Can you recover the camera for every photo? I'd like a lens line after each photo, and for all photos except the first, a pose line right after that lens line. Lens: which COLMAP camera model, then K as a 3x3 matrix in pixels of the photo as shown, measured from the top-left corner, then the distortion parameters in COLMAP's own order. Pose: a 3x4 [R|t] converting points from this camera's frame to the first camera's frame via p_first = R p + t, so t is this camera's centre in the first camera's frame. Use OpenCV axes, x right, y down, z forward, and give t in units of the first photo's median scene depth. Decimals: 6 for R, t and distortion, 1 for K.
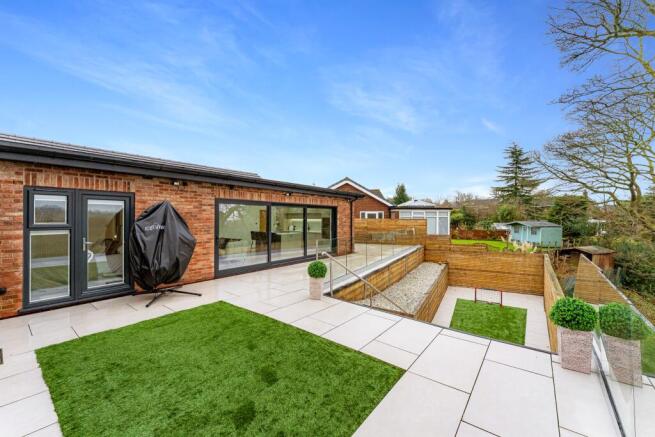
lens RADIAL K [[260.8, 0, 292.6], [0, 260.8, 224.2], [0, 0, 1]] dist [-0.004045, 0.000781]
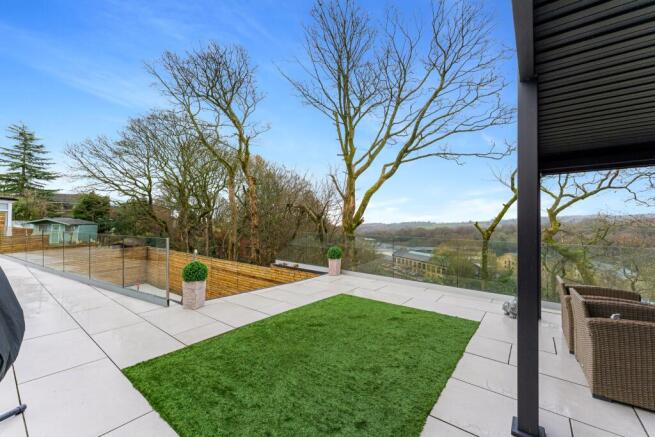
lens RADIAL K [[260.8, 0, 351.8], [0, 260.8, 233.2], [0, 0, 1]] dist [-0.004045, 0.000781]
pose [[-0.104944, -0.034878, 0.993866, -0.230543], [-0.003413, 0.999392, 0.034711, 0.007784], [-0.994472, 0.000250, -0.105000, 0.179879]]
